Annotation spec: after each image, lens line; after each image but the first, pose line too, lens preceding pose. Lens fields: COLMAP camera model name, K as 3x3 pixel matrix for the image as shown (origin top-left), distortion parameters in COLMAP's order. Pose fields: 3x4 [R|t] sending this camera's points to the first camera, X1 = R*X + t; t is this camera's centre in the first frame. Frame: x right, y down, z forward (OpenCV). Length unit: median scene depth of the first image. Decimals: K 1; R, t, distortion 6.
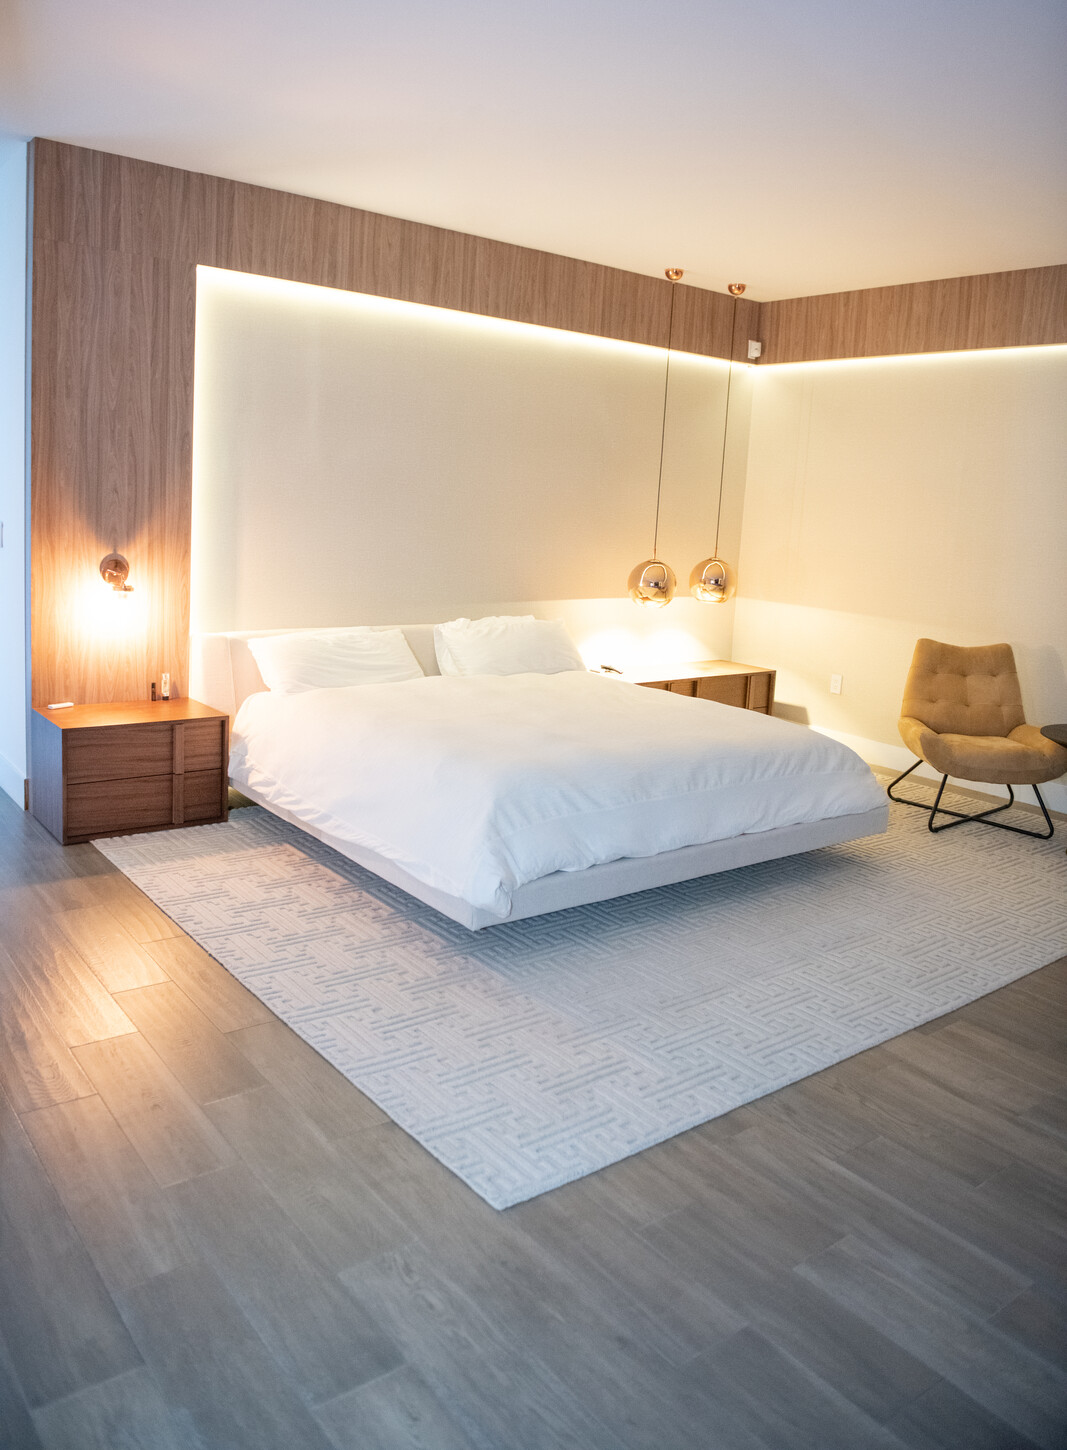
lens RADIAL K [[1122.2, 0, 493.2], [0, 1122.2, 646.4], [0, 0, 1]] dist [-0.053967, -0.010281]
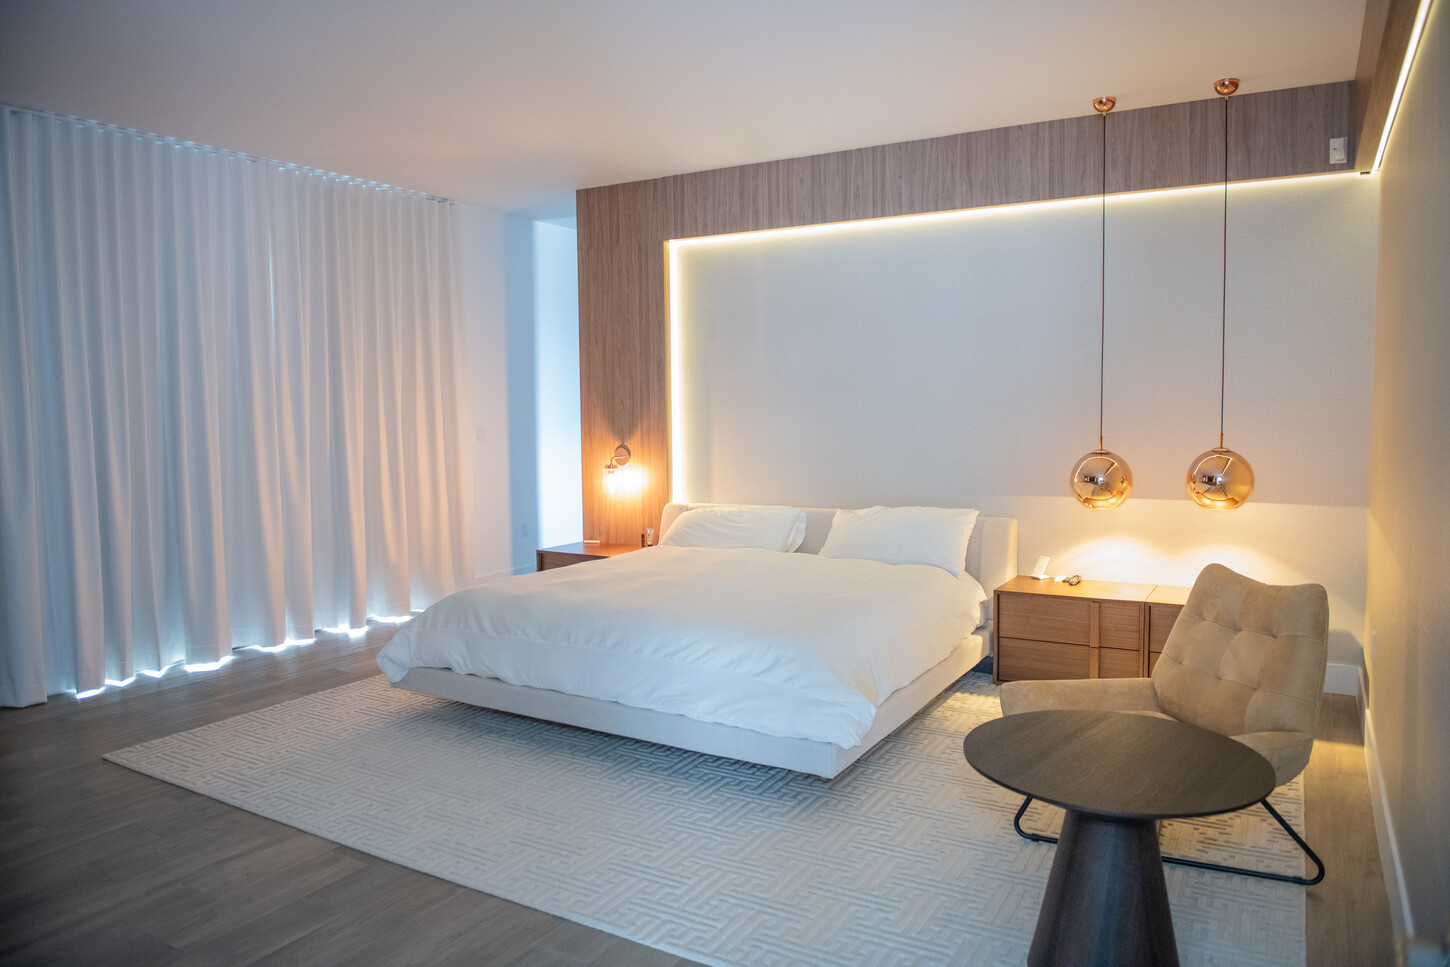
lens RADIAL K [[985.2, 0, 727.6], [0, 985.2, 483.6], [0, 0, 1]] dist [-0.047735, -0.012043]
pose [[0.368777, 0.016446, -0.929373, 0.928961], [-0.093571, 0.995421, -0.019514, -0.017696], [0.924796, 0.094159, 0.368627, 0.636603]]
